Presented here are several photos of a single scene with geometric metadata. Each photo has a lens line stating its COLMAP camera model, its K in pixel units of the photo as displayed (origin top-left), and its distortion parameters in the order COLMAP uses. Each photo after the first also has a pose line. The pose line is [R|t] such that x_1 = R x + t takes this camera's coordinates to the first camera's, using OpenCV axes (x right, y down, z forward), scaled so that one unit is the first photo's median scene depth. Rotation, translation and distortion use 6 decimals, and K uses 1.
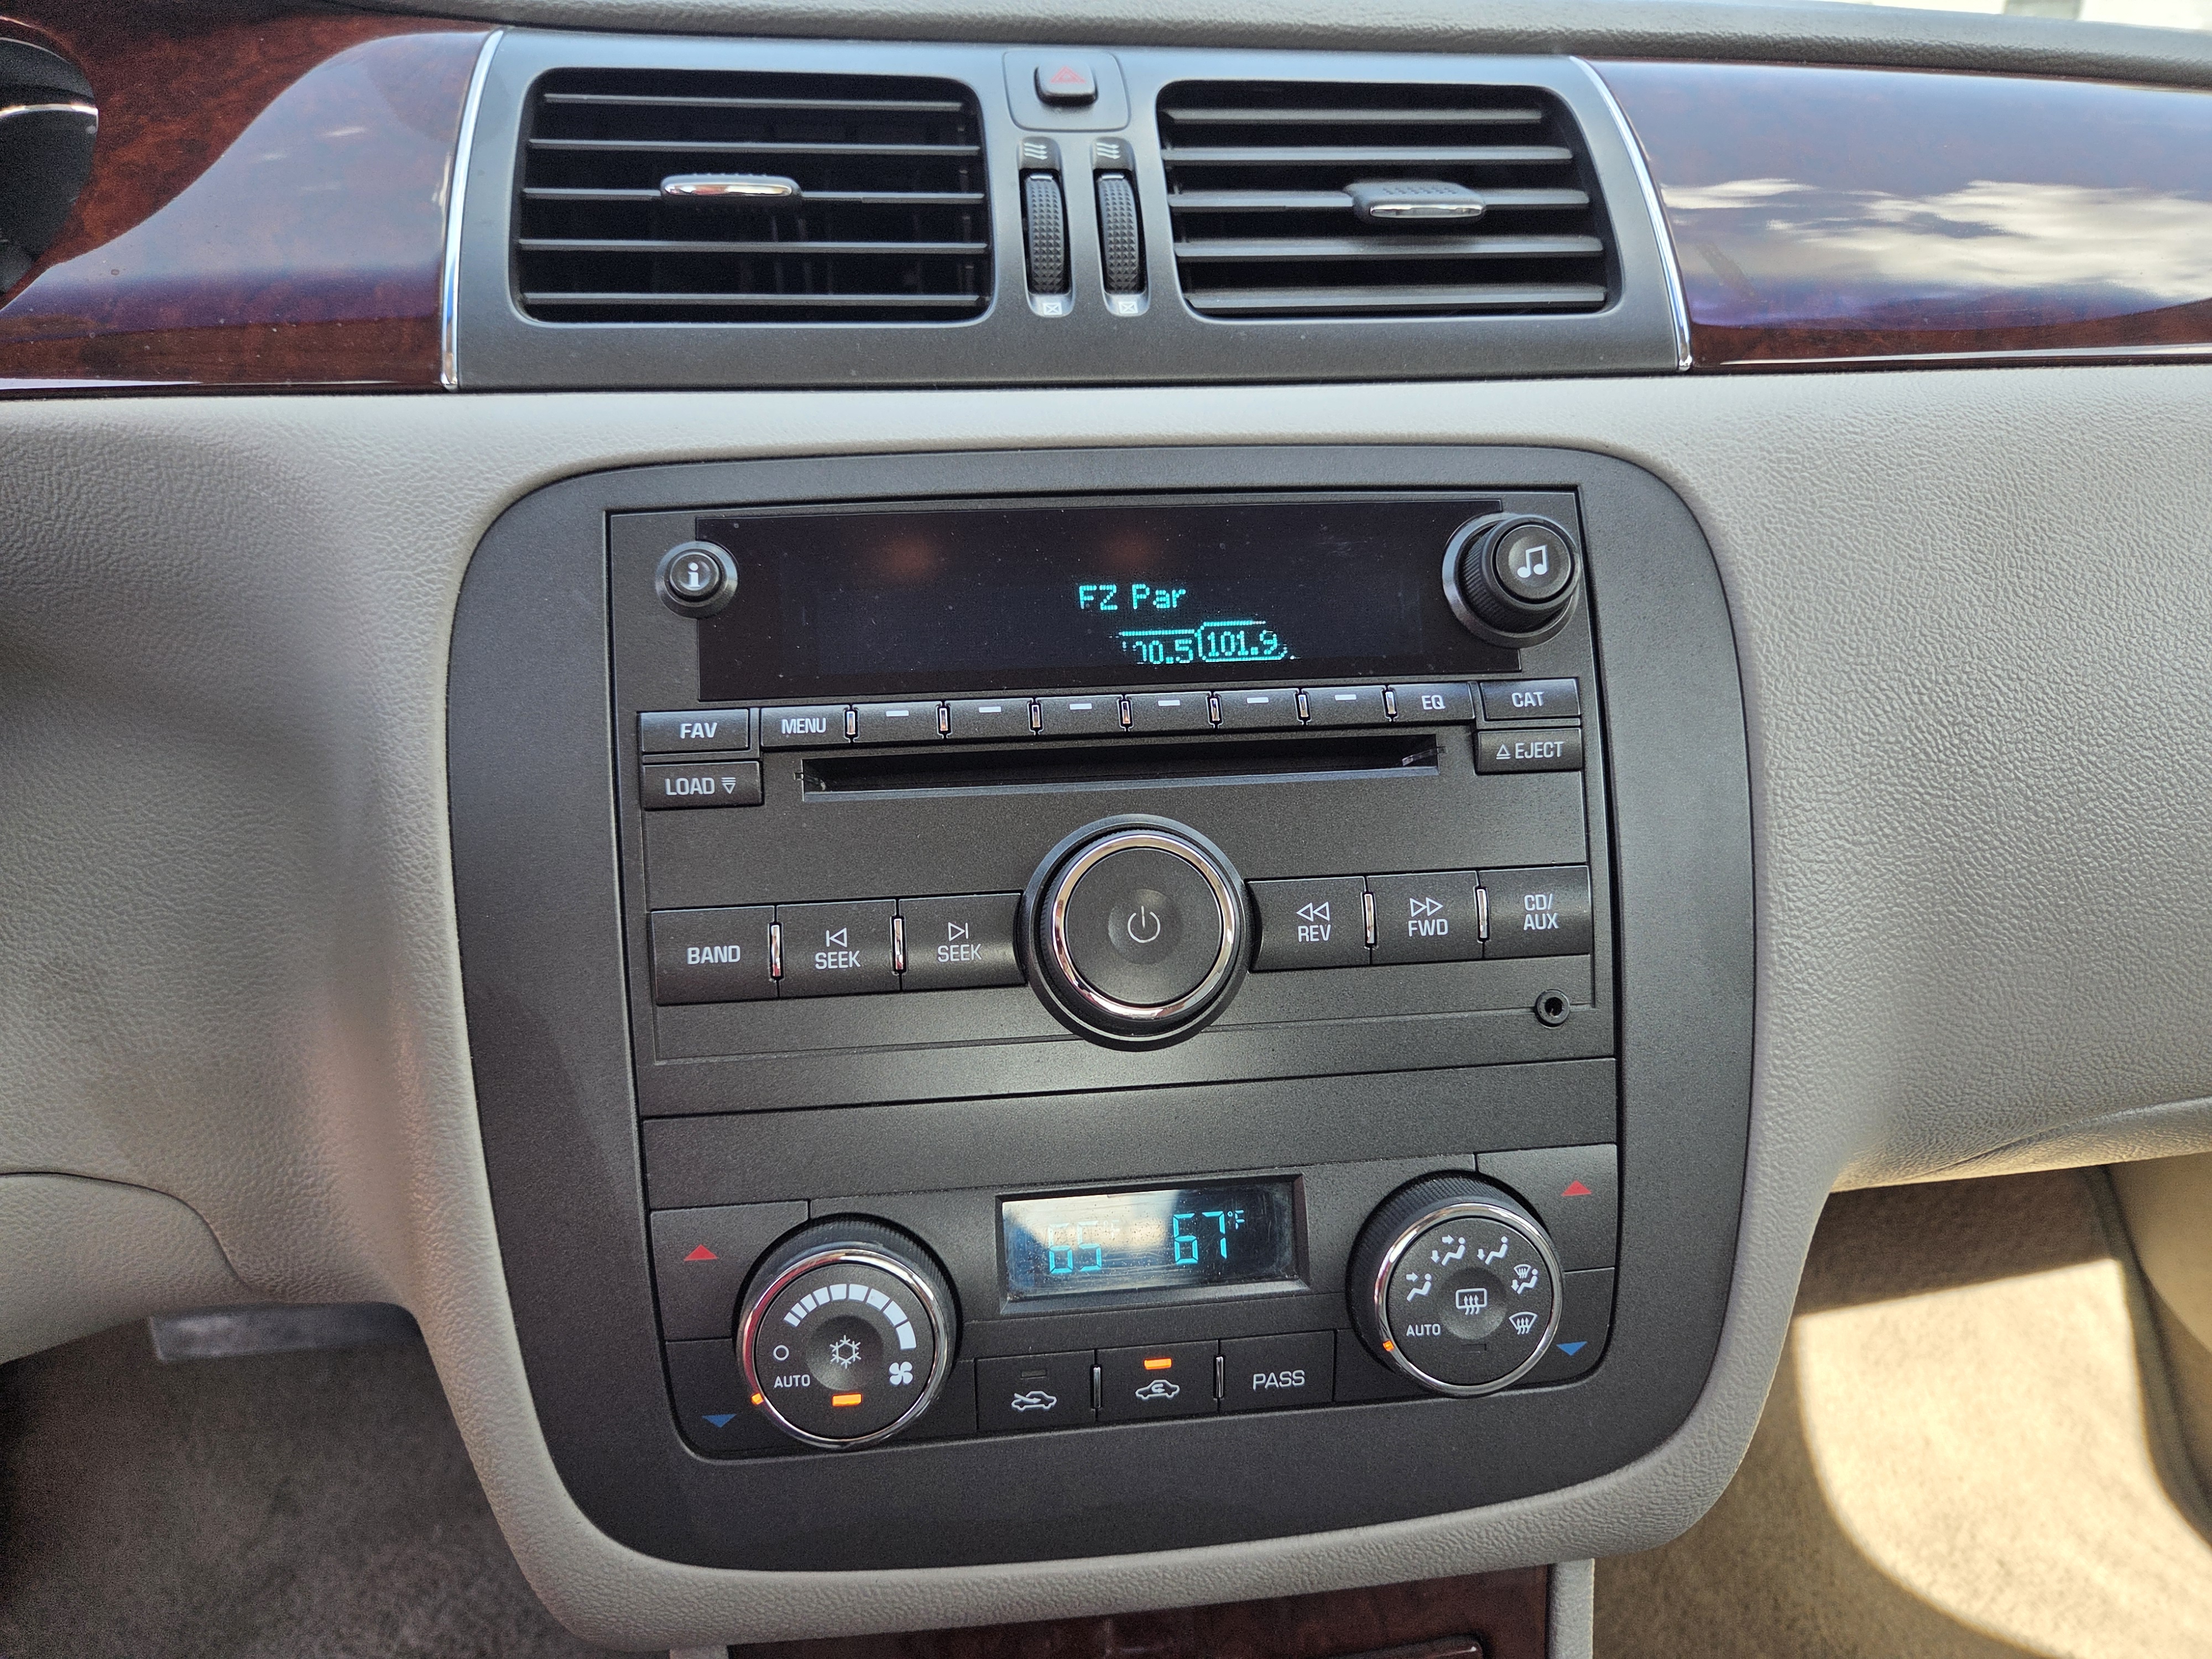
lens RADIAL K [[1573.8, 0, 1106.0], [0, 1573.8, 829.5], [0, 0, 1]] dist [0.088081, -0.108257]
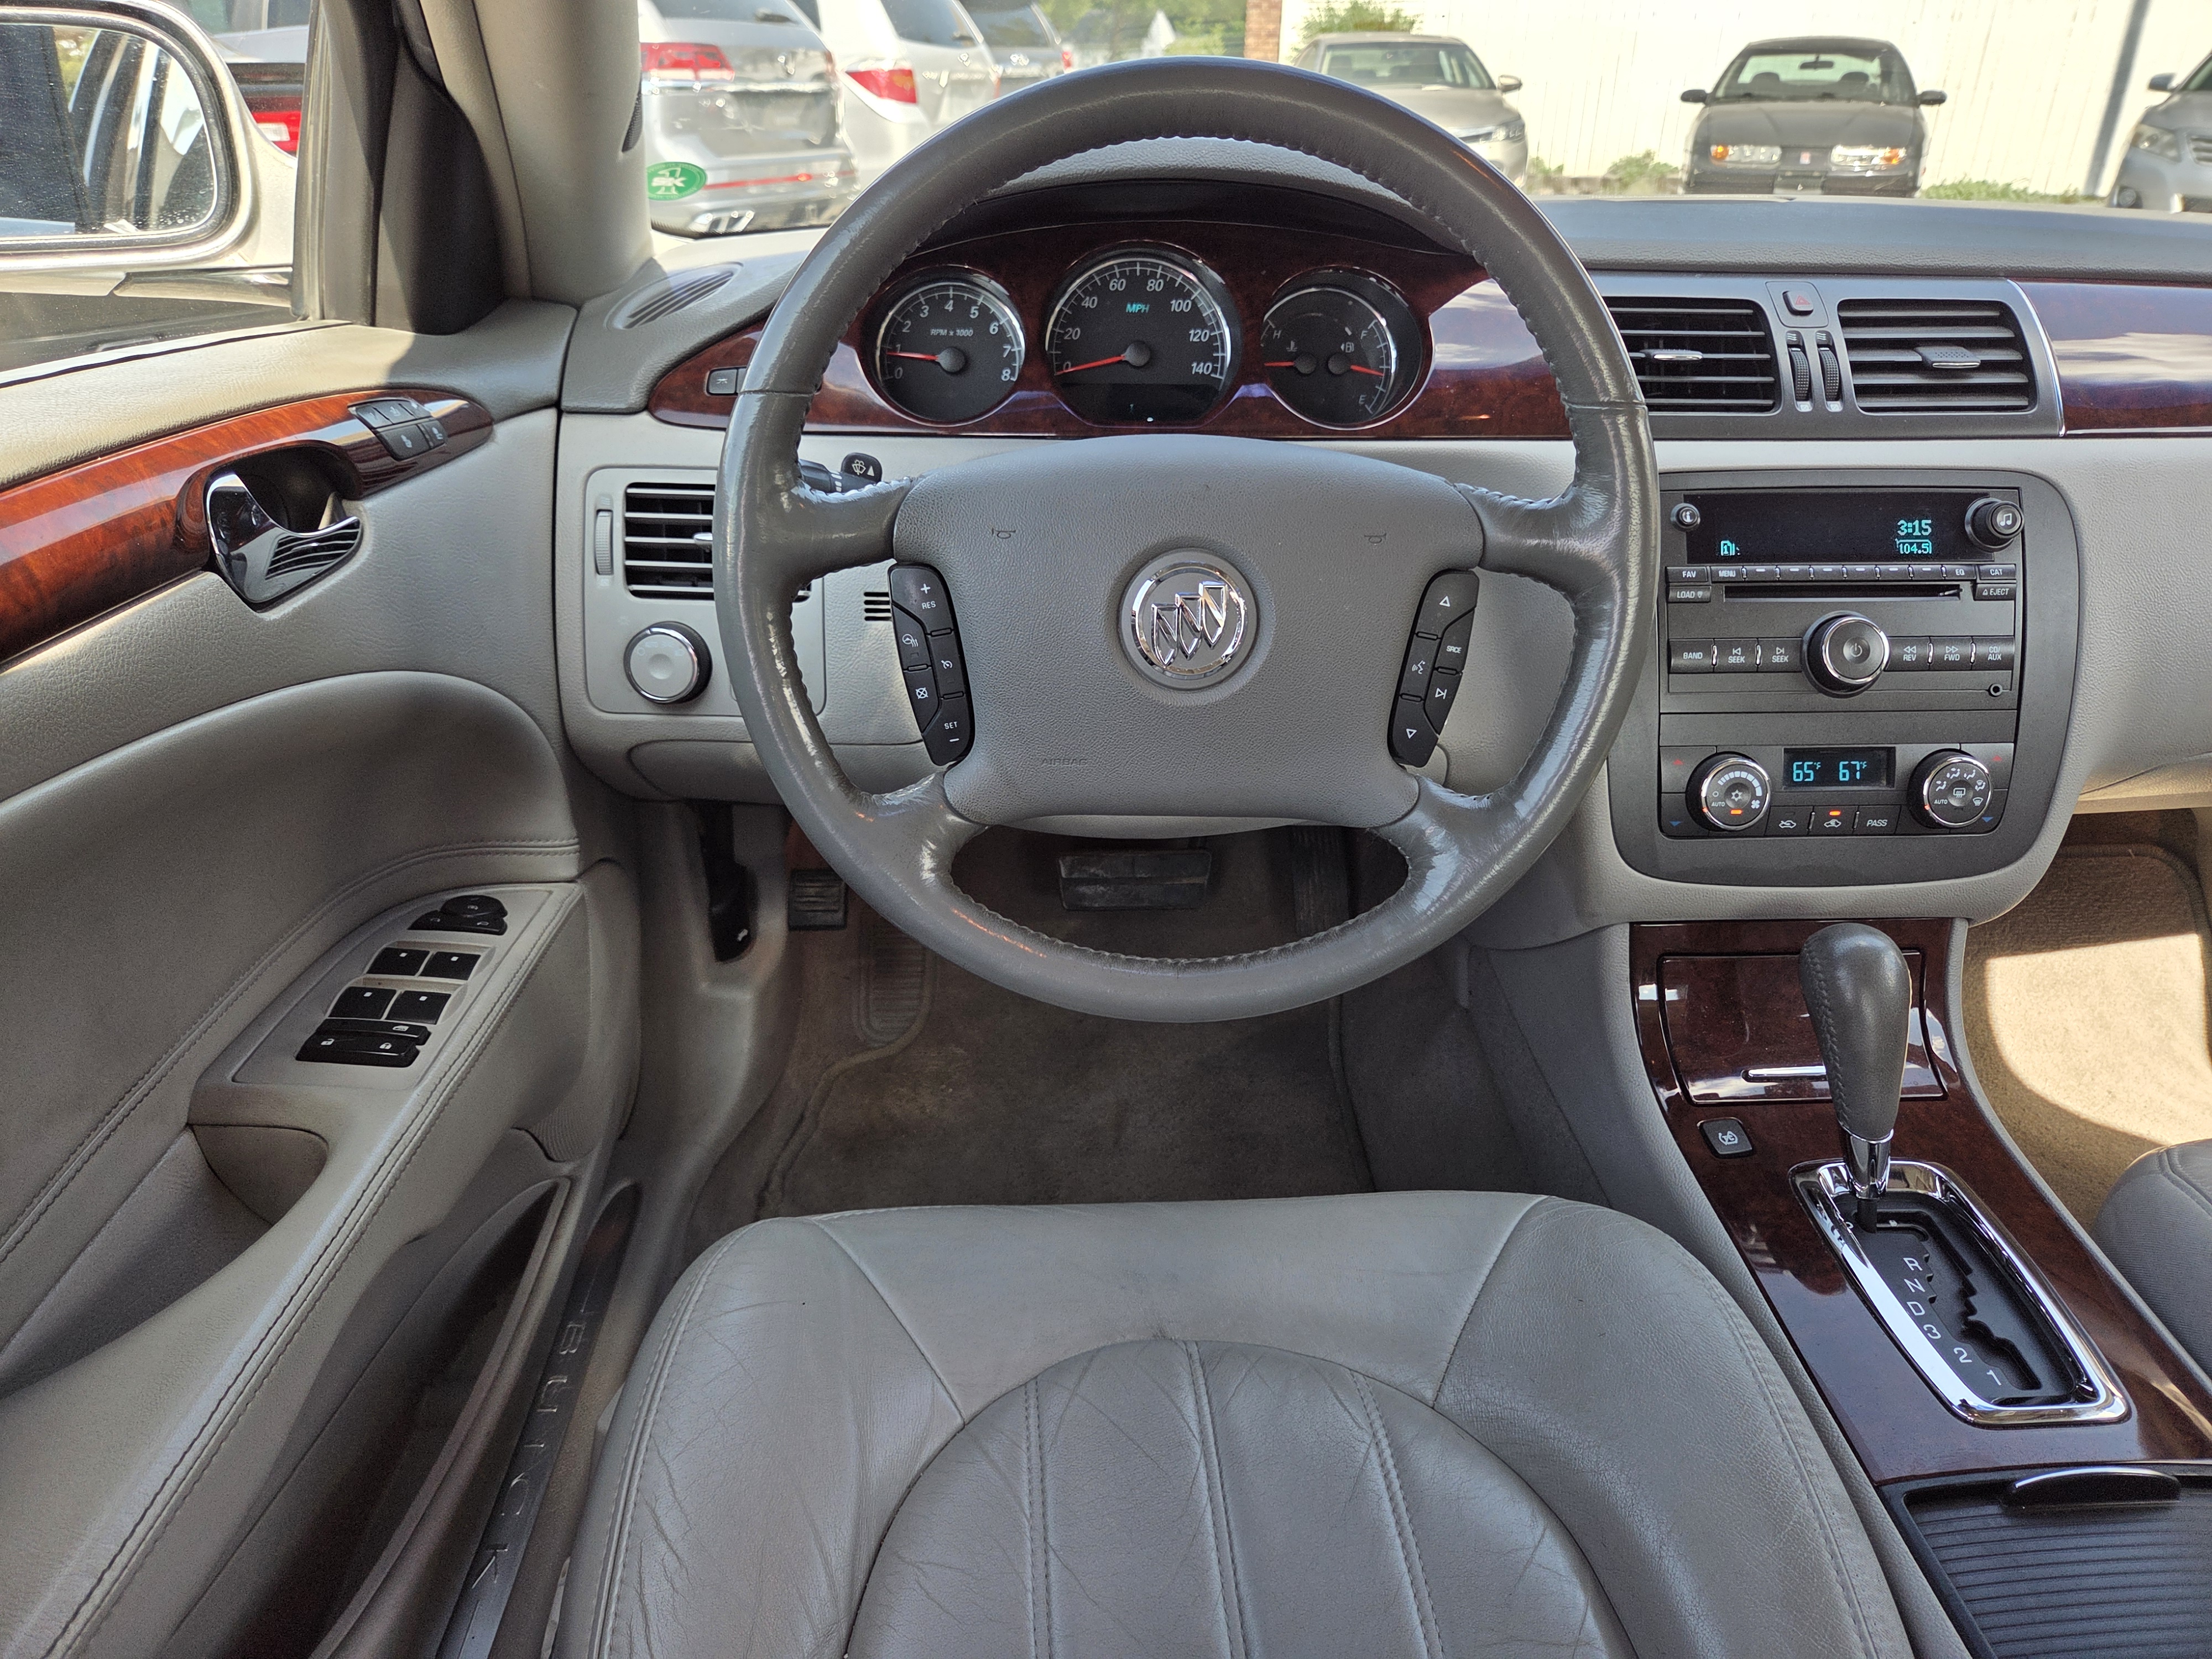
lens RADIAL K [[1573.8, 0, 1106.0], [0, 1573.8, 829.5], [0, 0, 1]] dist [0.088081, -0.108257]
pose [[0.997854, 0.042799, -0.049551, -1.032248], [-0.037296, 0.993547, 0.107110, 0.111143], [0.053816, -0.105032, 0.993012, -1.715702]]
